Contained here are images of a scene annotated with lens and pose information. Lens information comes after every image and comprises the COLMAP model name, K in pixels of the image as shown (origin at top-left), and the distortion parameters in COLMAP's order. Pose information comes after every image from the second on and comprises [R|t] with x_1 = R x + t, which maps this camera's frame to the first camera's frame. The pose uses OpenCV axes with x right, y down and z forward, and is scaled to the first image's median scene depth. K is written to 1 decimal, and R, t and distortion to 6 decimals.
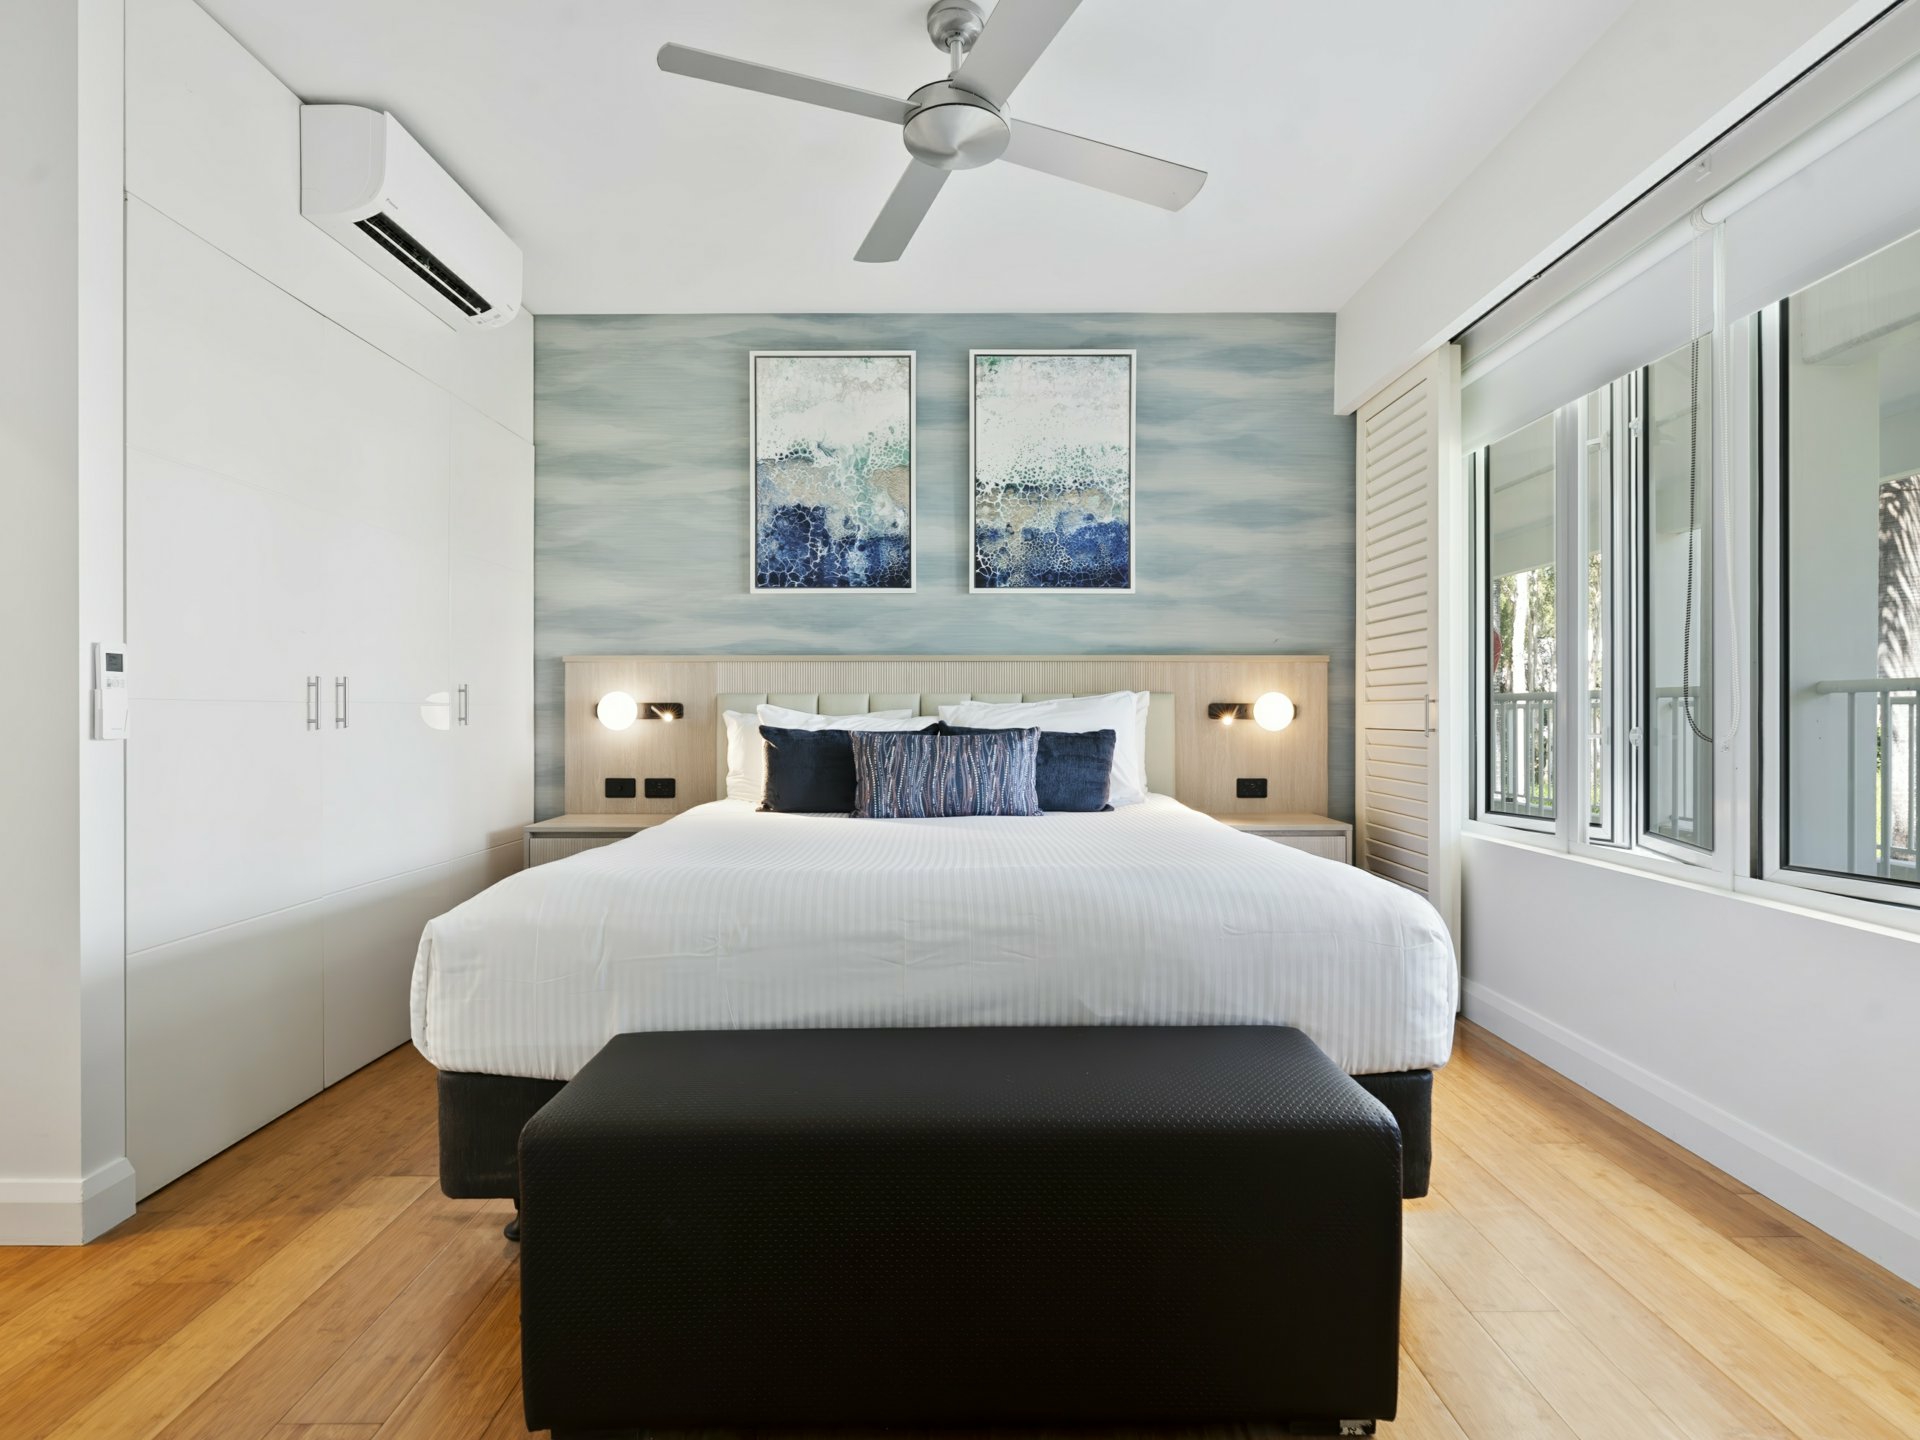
lens RADIAL K [[964.9, 0, 957.3], [0, 964.9, 716.8], [0, 0, 1]] dist [-0.003382, 0.000297]
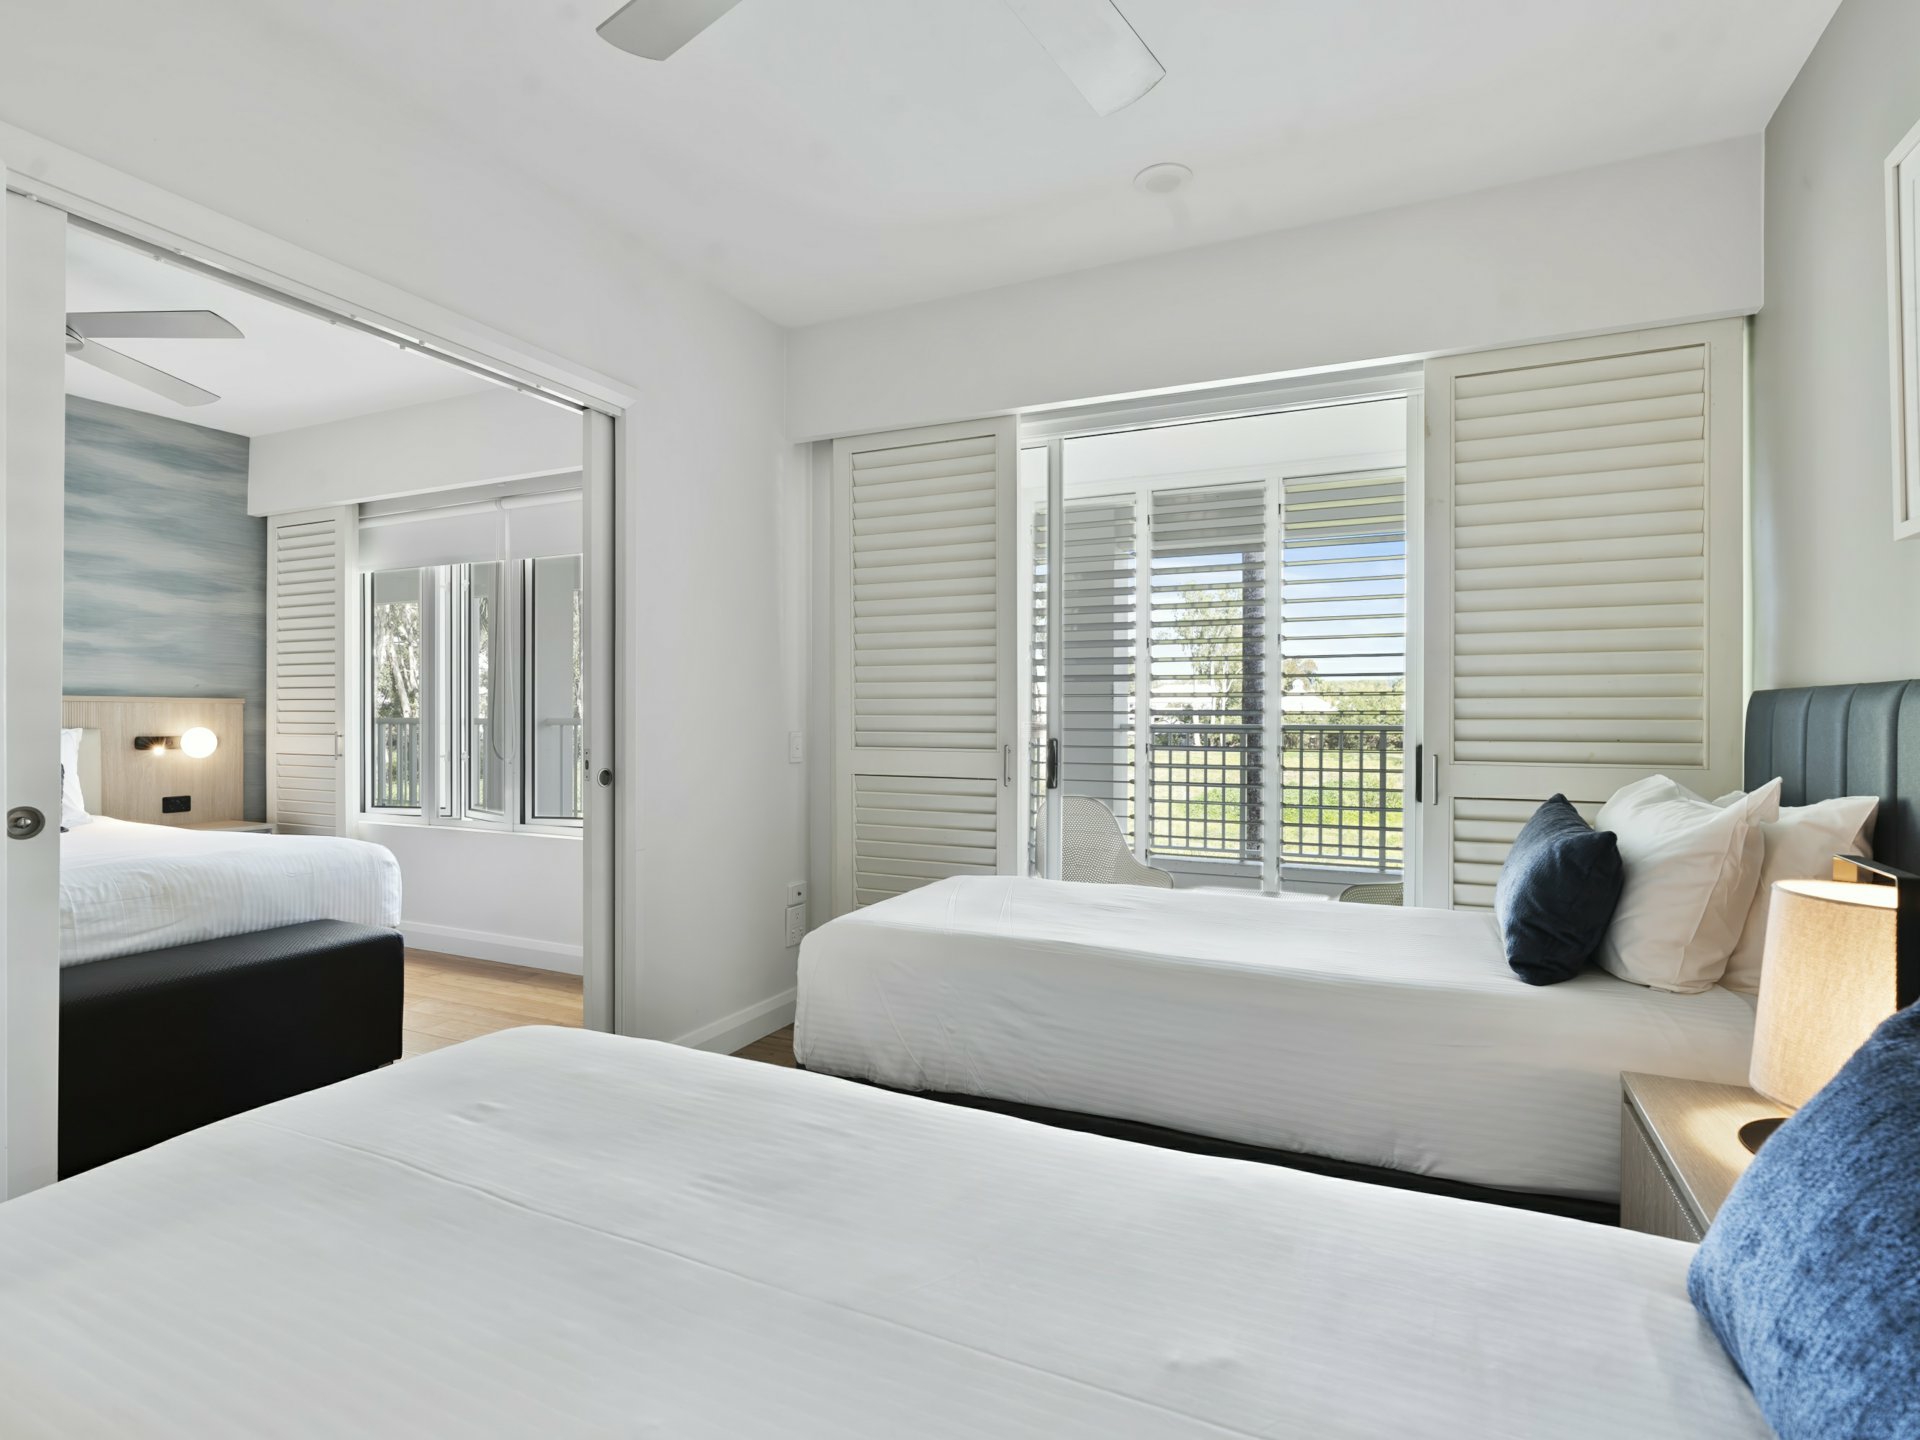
lens RADIAL K [[964.9, 0, 957.3], [0, 964.9, 716.8], [0, 0, 1]] dist [-0.003382, 0.000297]
pose [[0.425050, 0.001154, 0.905169, -0.390542], [0.000408, 0.999999, -0.001467, -0.036517], [-0.905170, 0.000993, 0.425049, -0.438229]]
